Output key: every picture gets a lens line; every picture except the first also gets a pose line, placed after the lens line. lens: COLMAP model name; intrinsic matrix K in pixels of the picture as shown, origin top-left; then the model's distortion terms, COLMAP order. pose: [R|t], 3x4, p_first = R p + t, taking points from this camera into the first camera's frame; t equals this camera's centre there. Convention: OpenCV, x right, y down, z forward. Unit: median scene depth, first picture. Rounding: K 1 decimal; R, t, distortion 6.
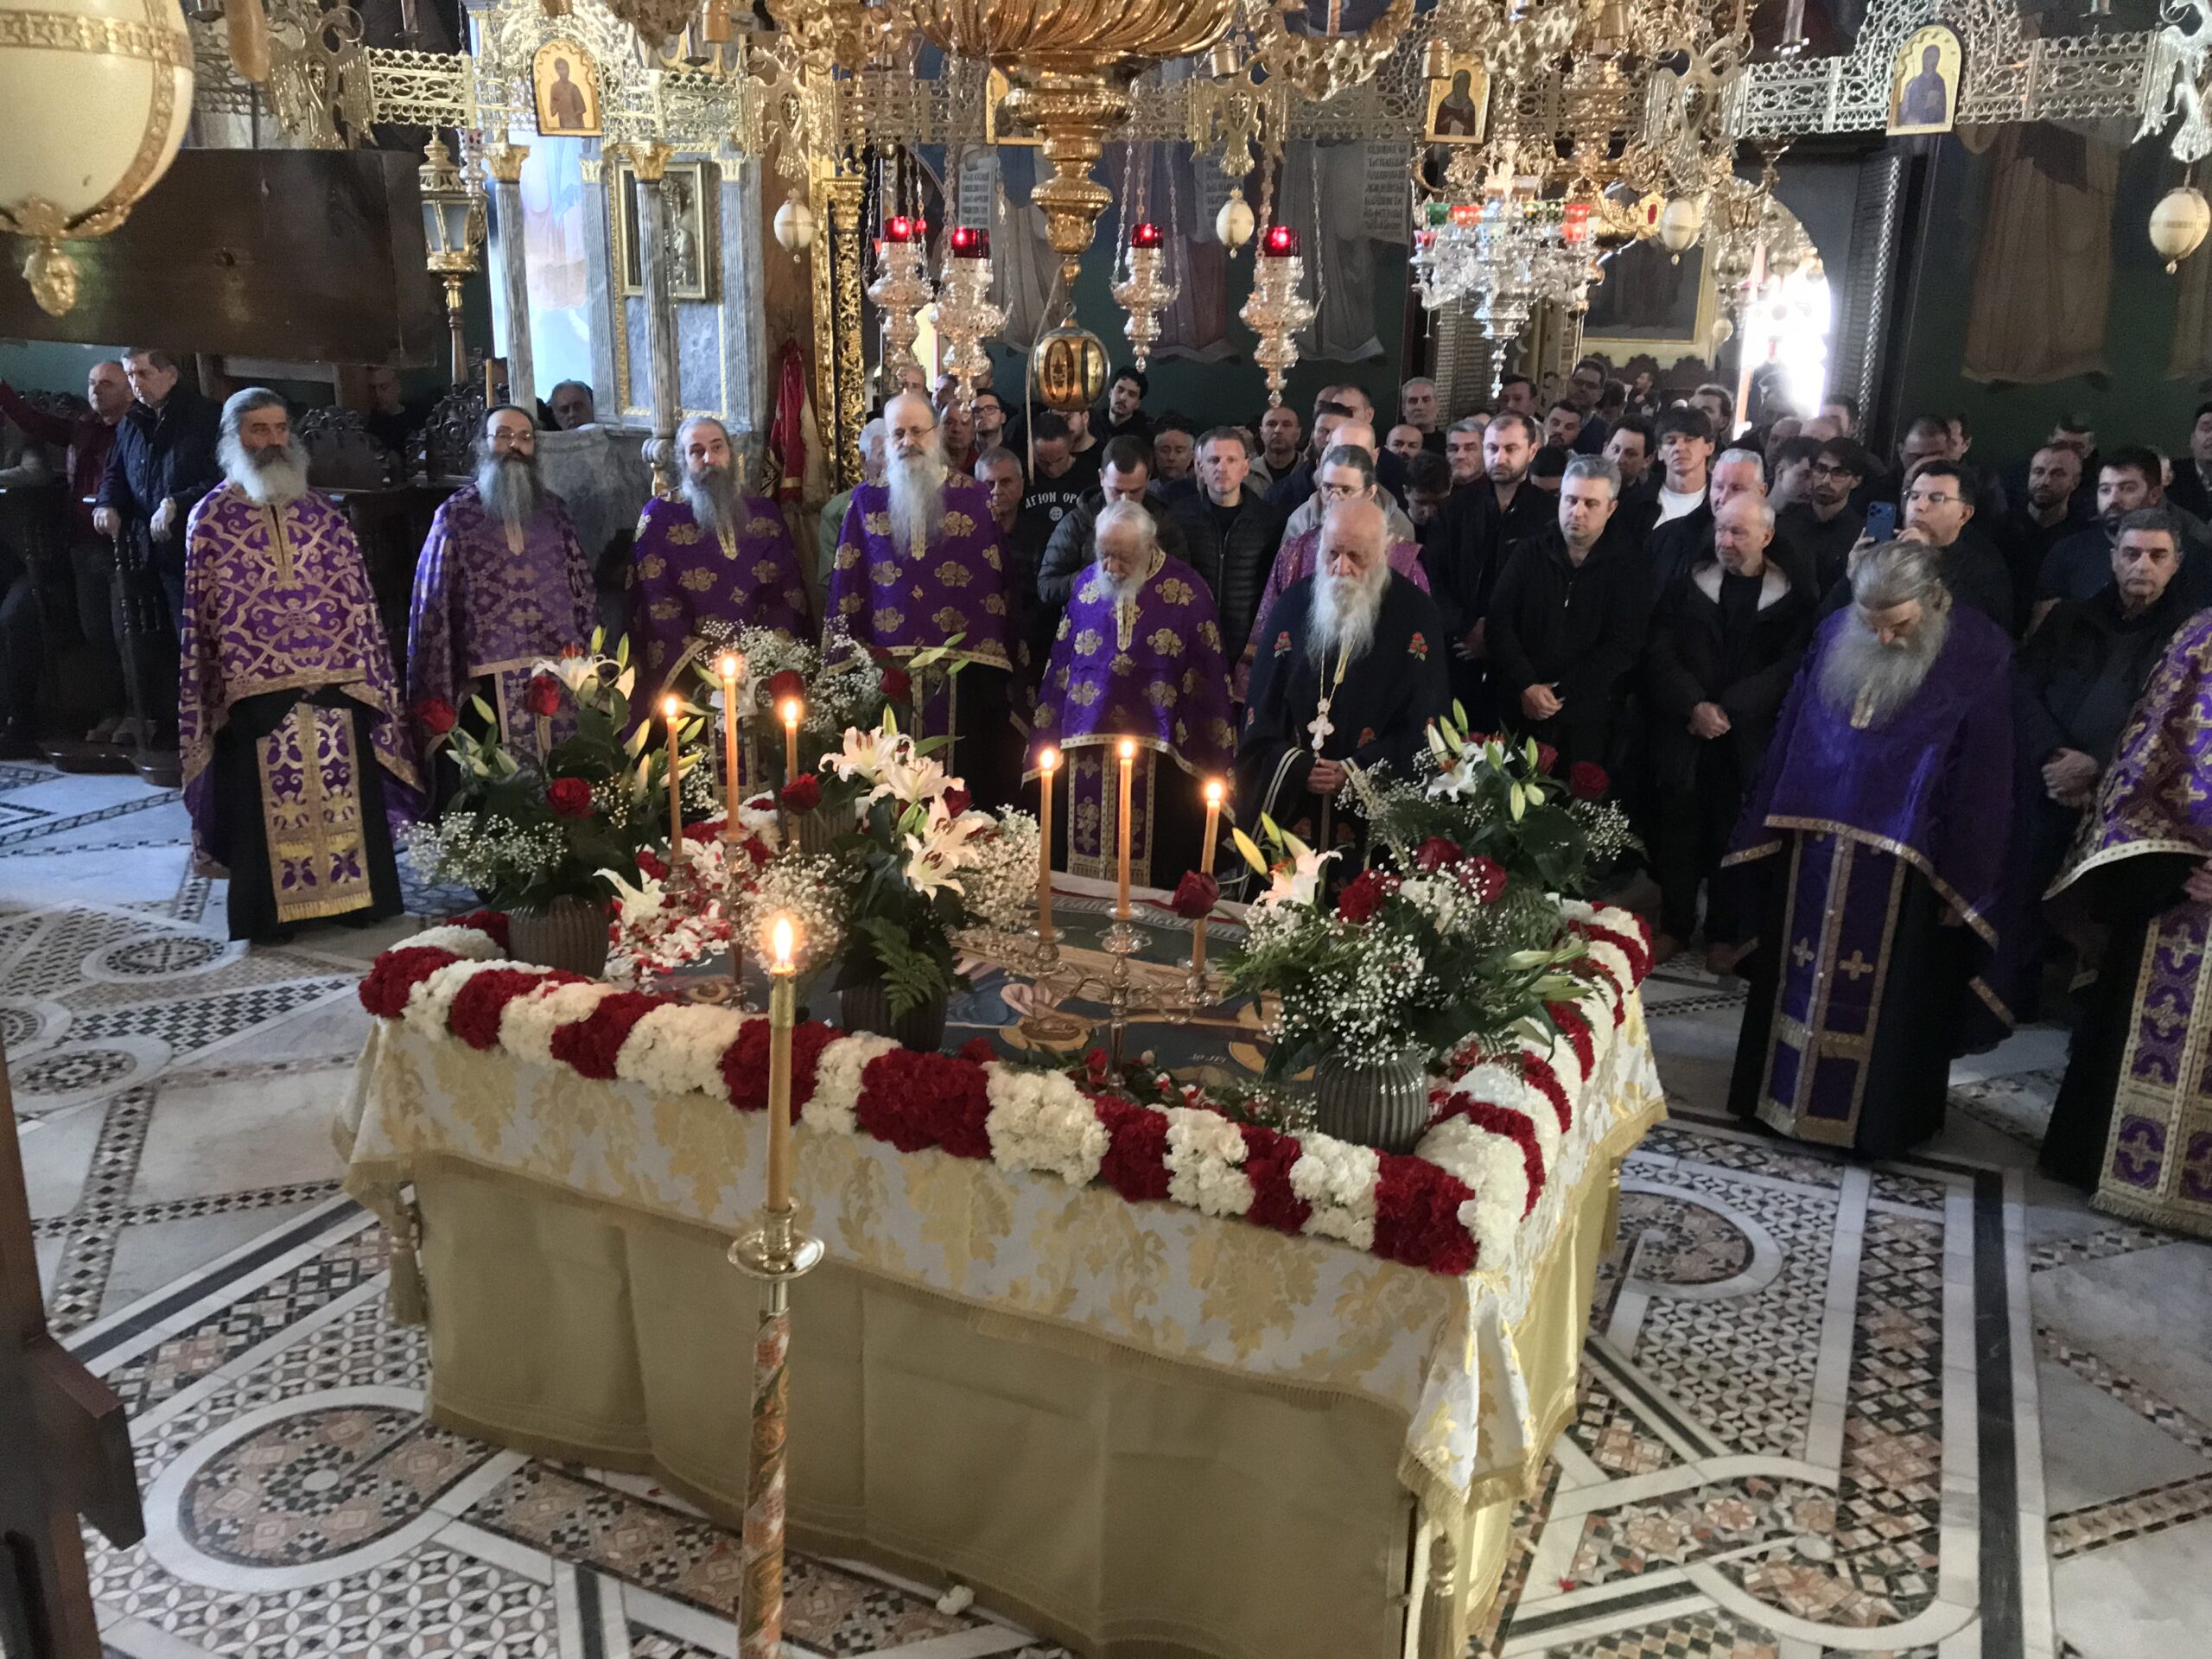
lens RADIAL K [[1797.8, 0, 1106.4], [0, 1797.8, 863.9], [0, 0, 1]] dist [0.005626, 0.008221]
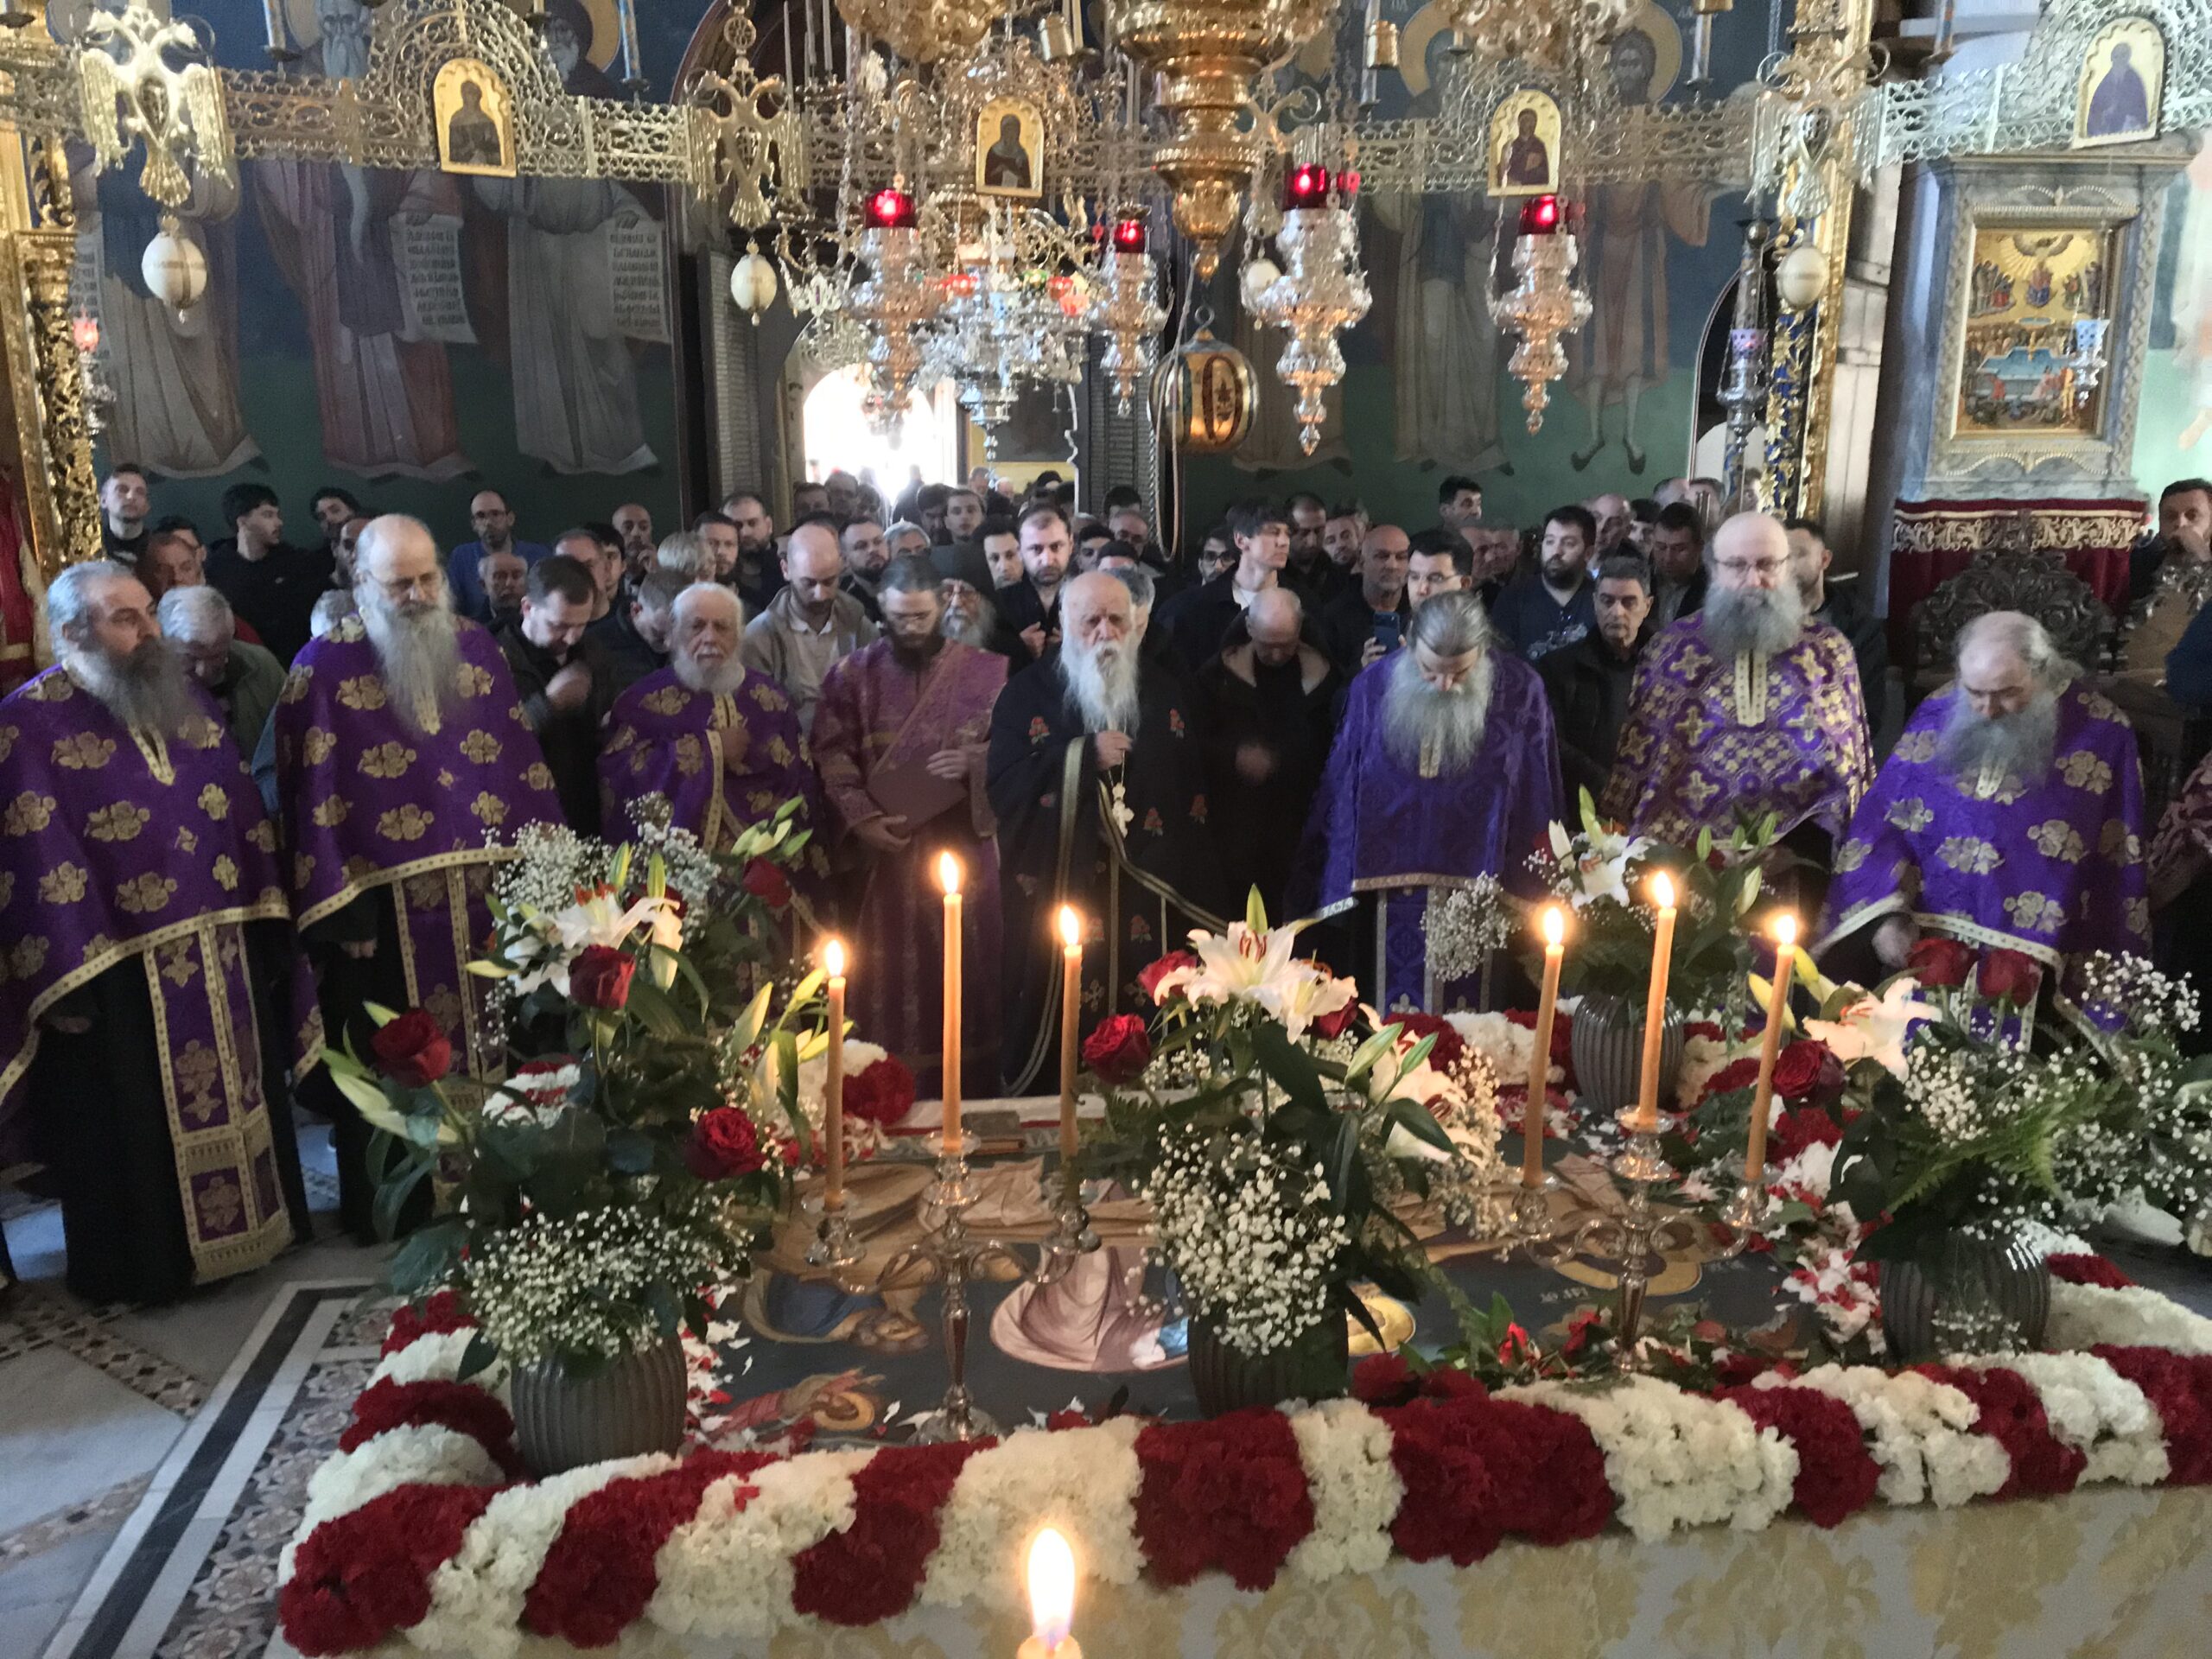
lens RADIAL K [[1815.1, 0, 917.4], [0, 1815.1, 834.0], [0, 0, 1]] dist [0.035095, -0.069454]
pose [[0.839539, -0.131368, 0.527178, -0.499215], [0.183785, 0.981793, -0.048026, -0.085632], [-0.511271, 0.137207, 0.848397, 0.442054]]
